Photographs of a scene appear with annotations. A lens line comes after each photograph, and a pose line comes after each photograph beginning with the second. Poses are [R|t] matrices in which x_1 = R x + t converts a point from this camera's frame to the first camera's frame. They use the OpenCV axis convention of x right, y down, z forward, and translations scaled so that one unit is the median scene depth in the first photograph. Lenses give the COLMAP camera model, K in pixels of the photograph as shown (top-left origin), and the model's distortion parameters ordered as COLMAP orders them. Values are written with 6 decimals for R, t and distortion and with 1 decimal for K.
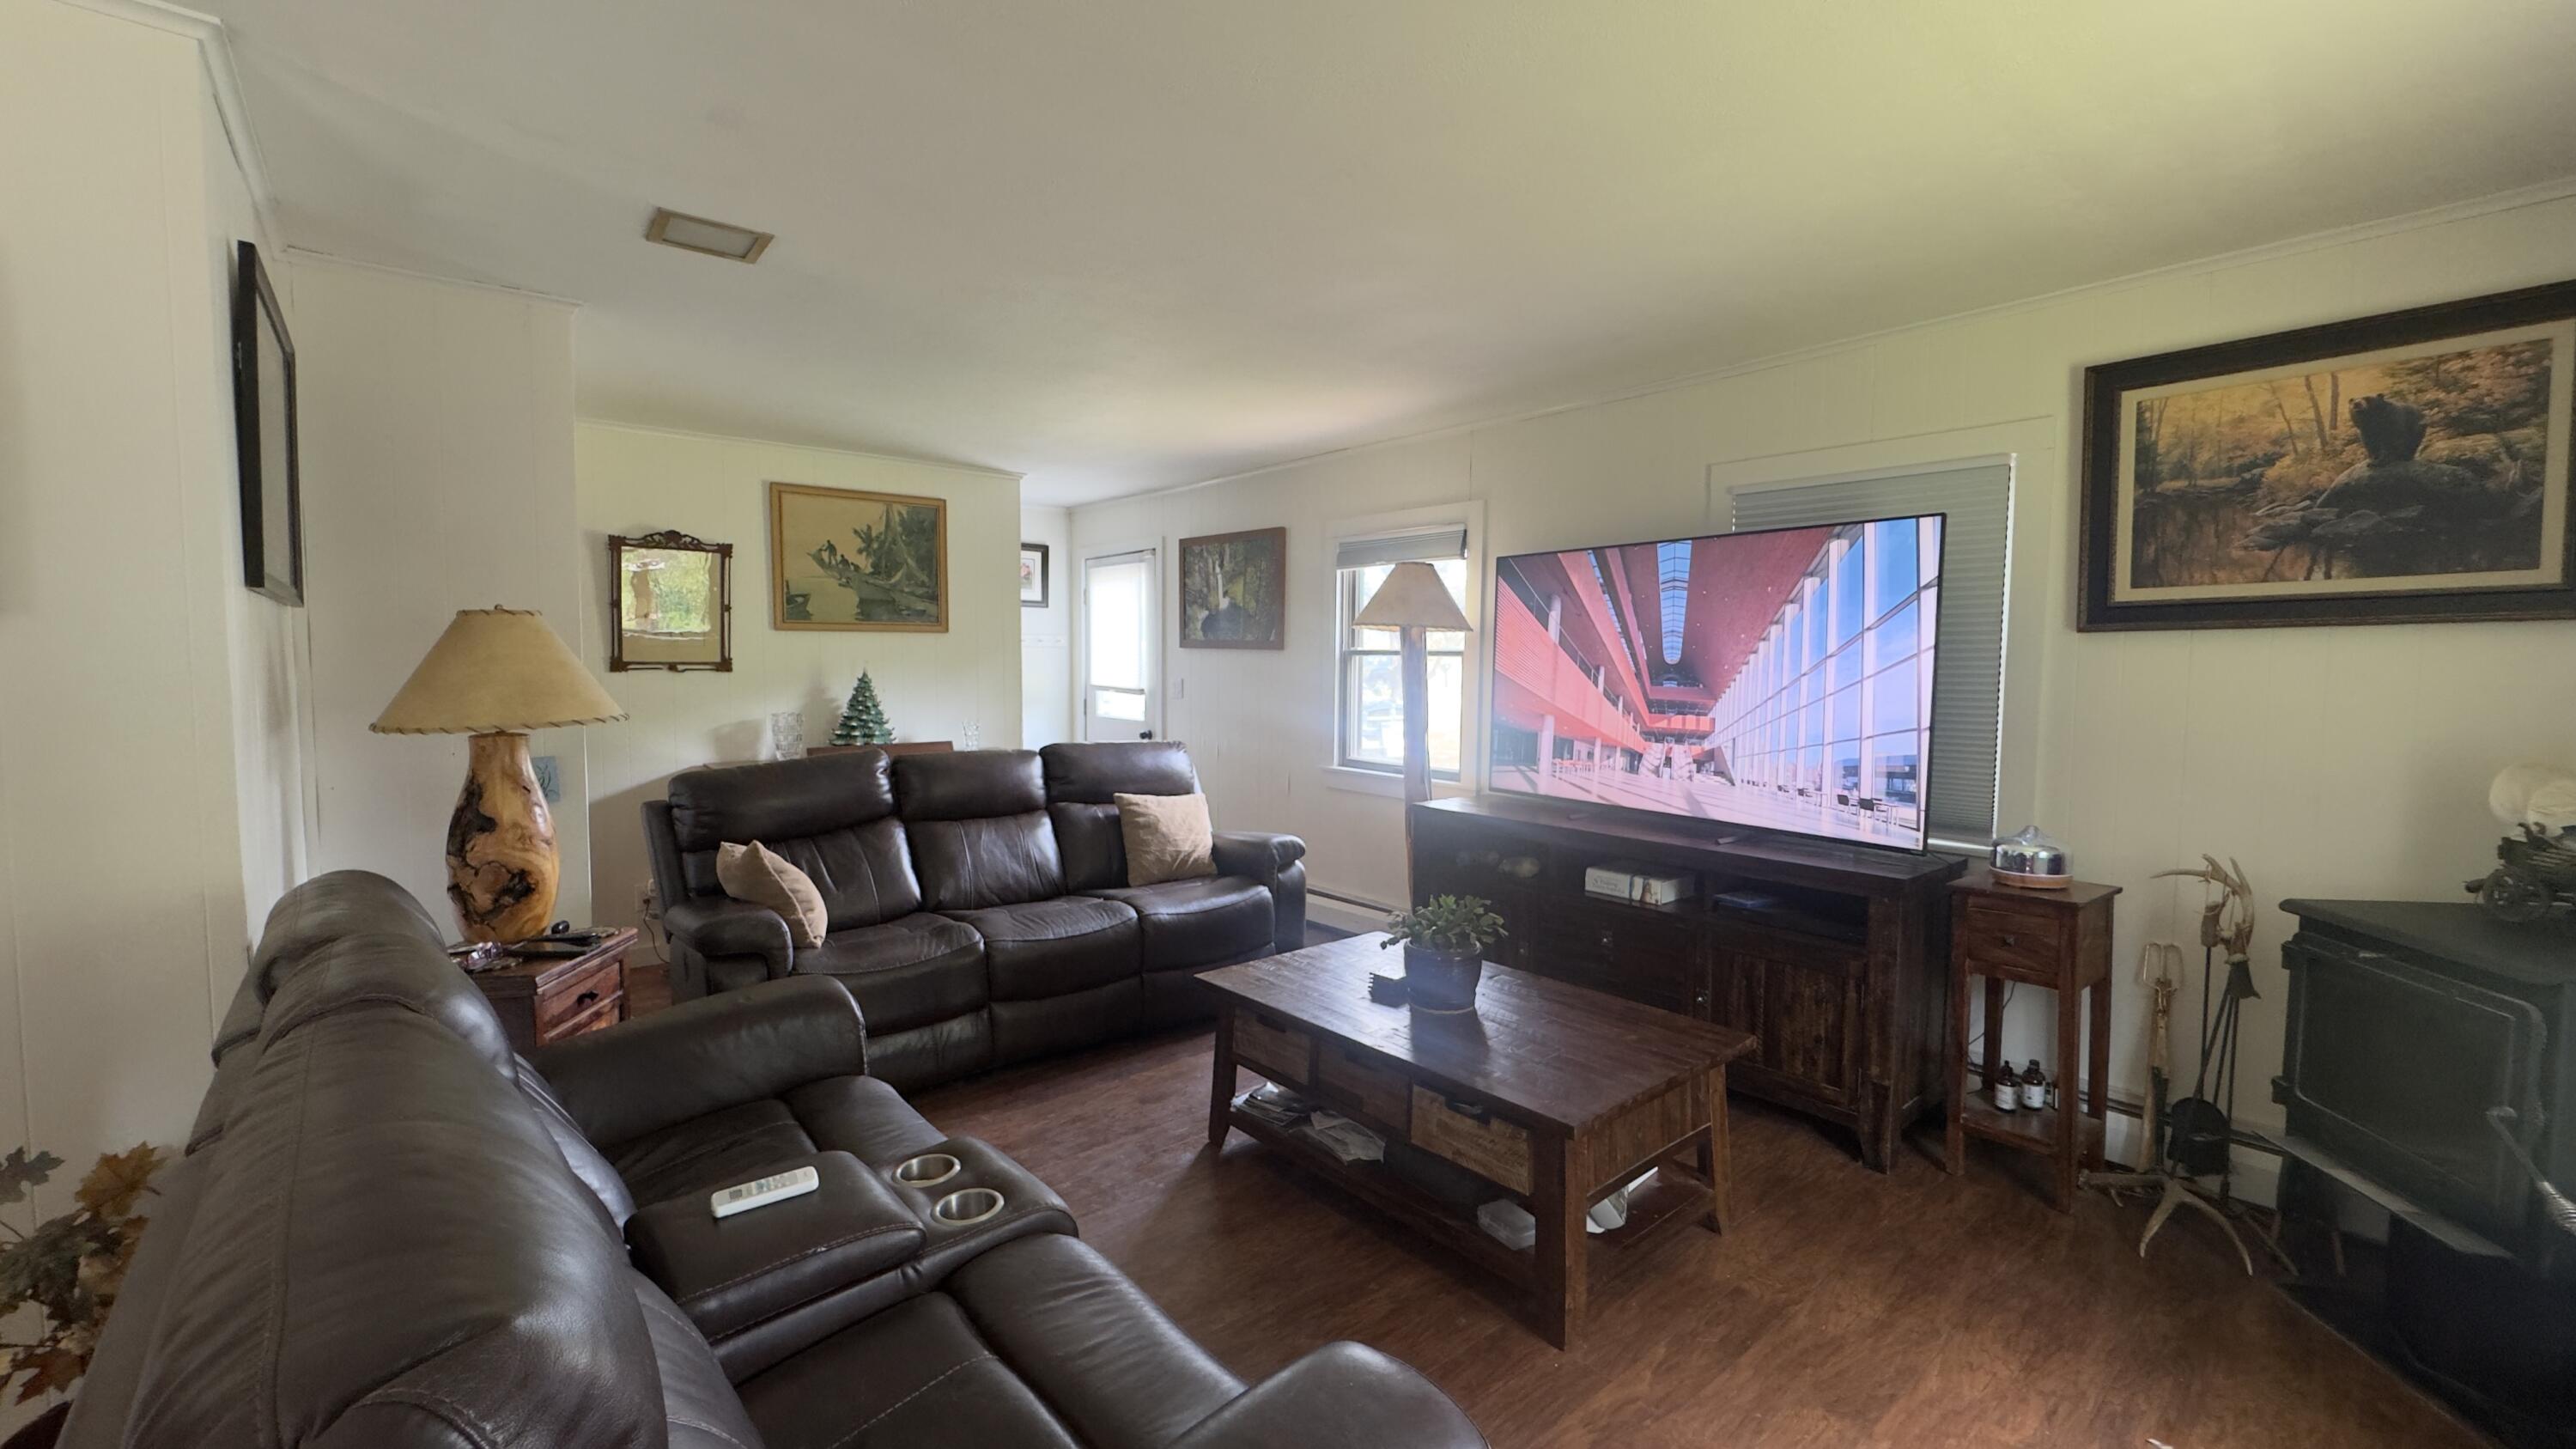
lens RADIAL K [[1039.1, 0, 1290.0], [0, 1039.1, 715.3], [0, 0, 1]] dist [-0.002235, -0.000309]
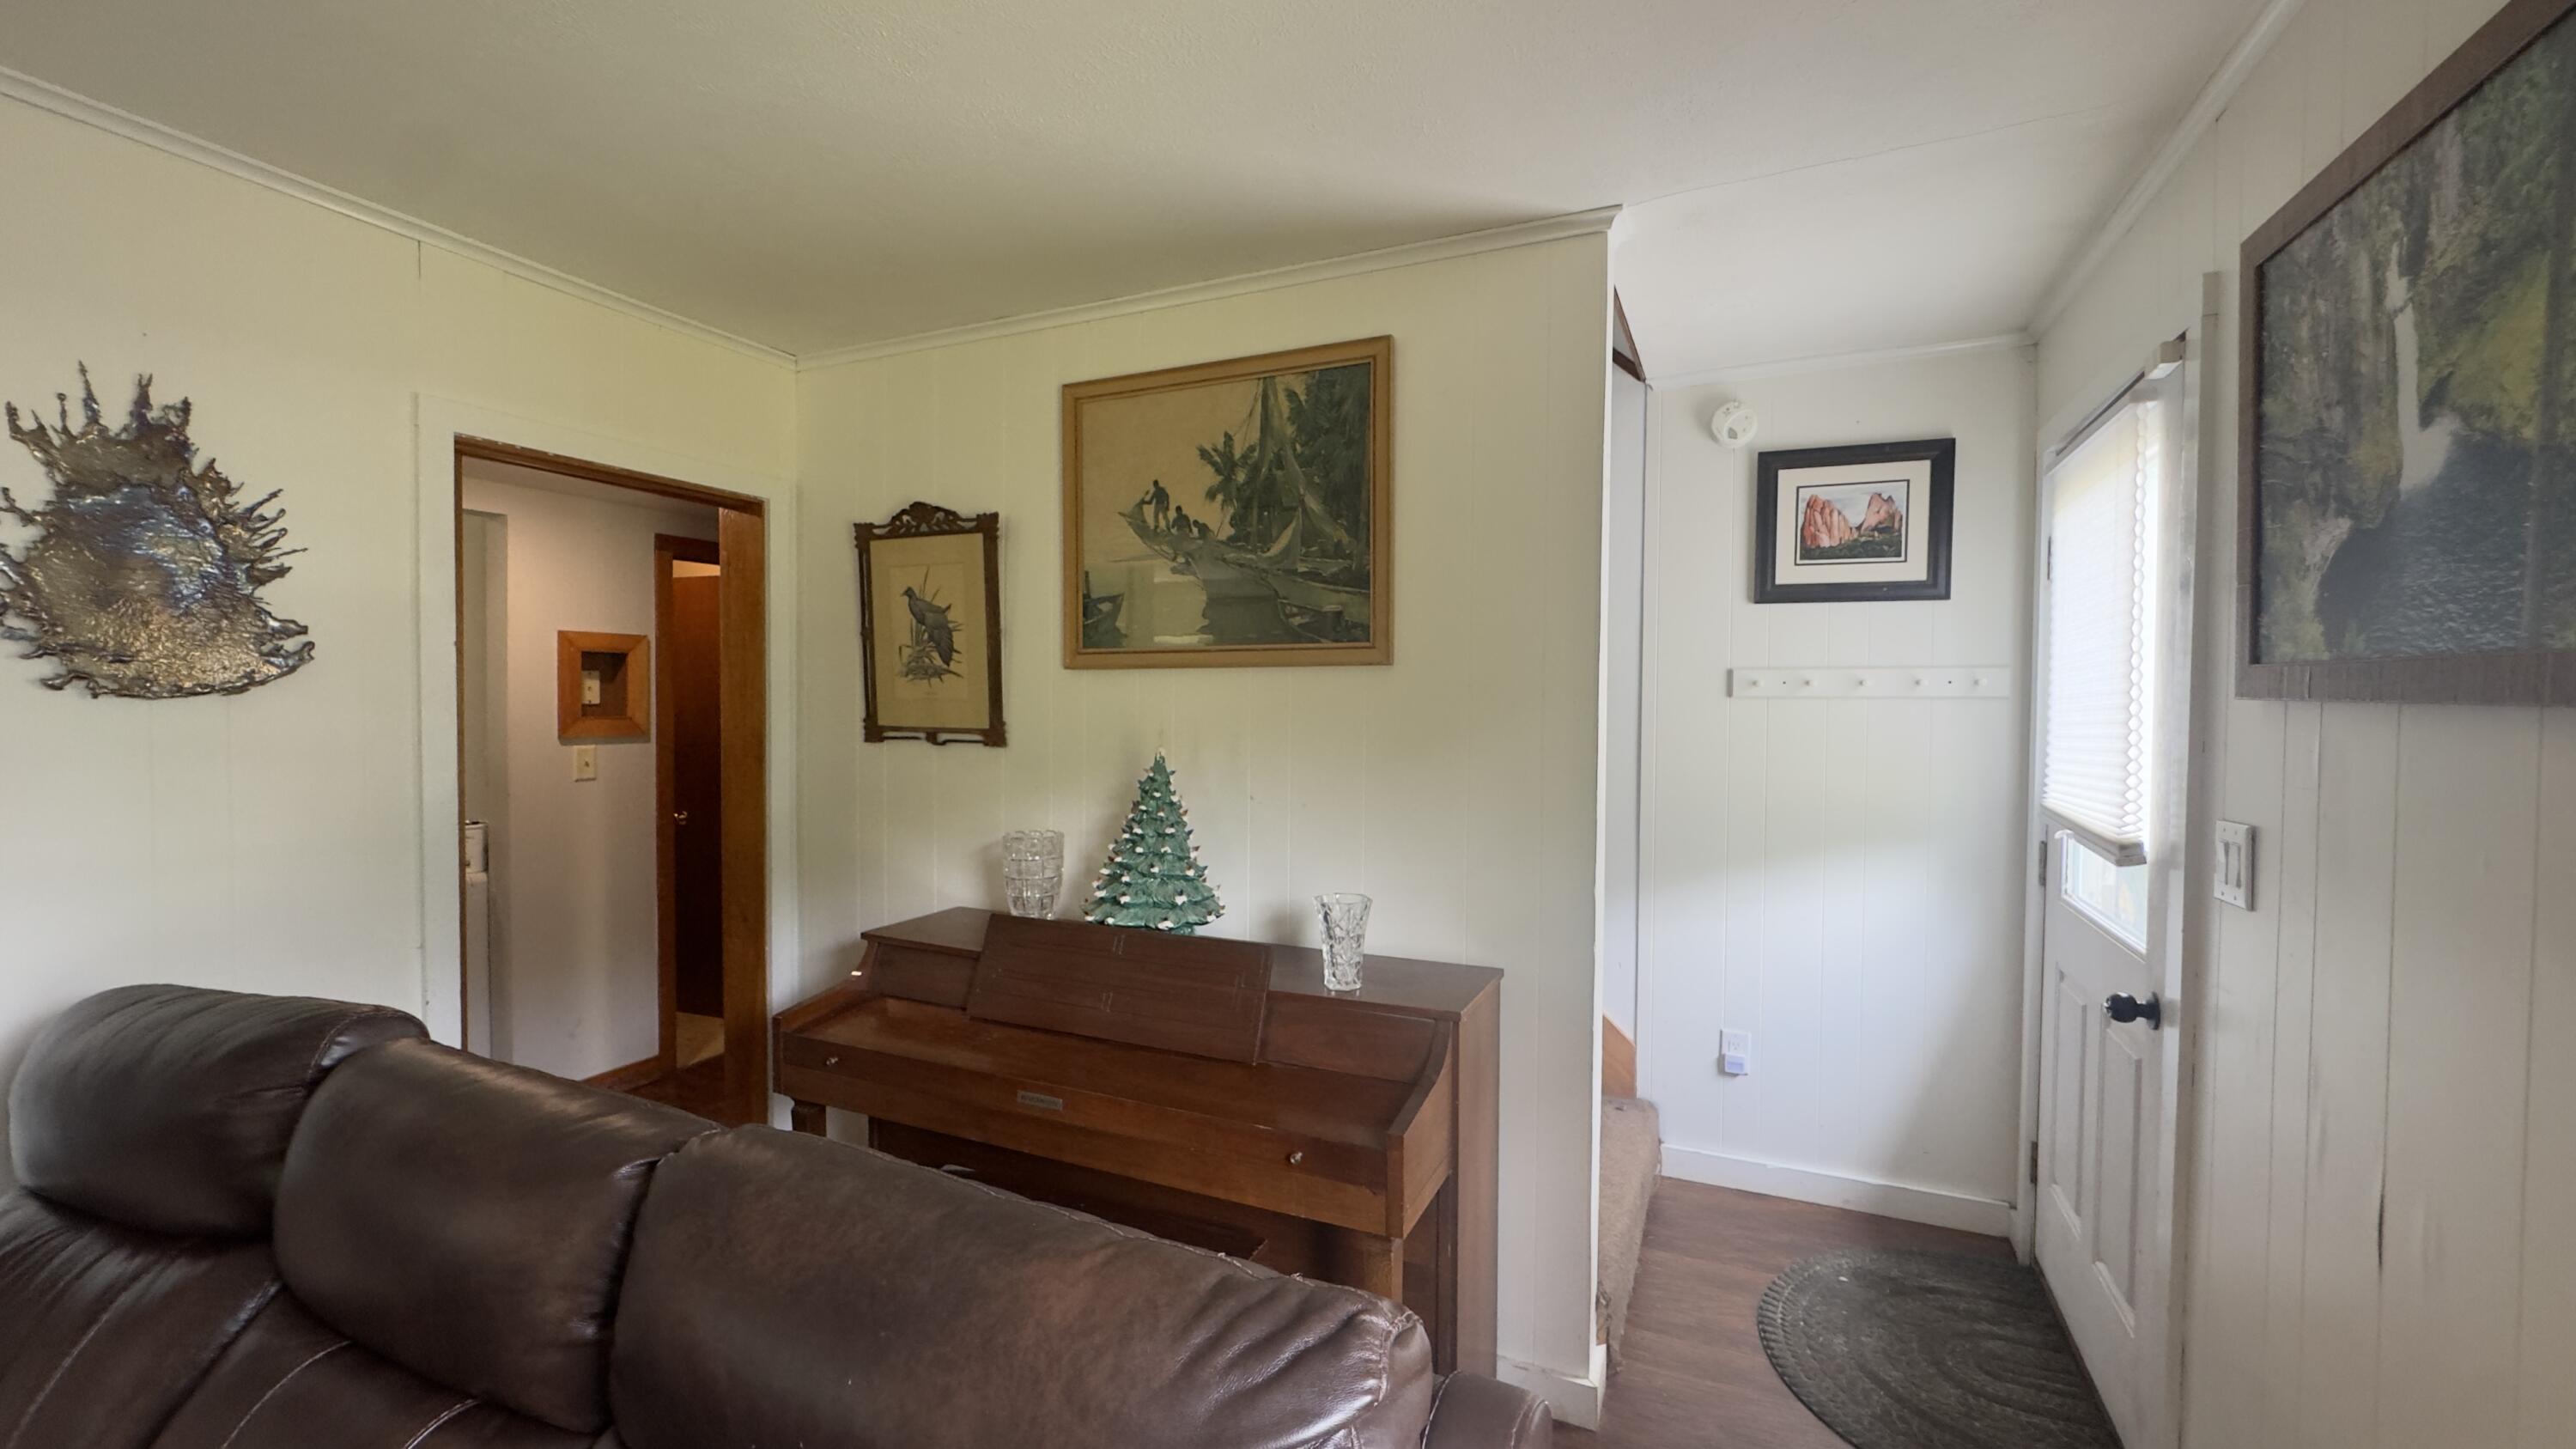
lens RADIAL K [[1039.1, 0, 1286.2], [0, 1039.1, 729.6], [0, 0, 1]] dist [-0.002235, -0.000309]
pose [[0.419847, 0.020658, -0.907360, 0.021564], [-0.057512, 0.998337, -0.003883, -0.053866], [0.905771, 0.053815, 0.420337, 0.847297]]
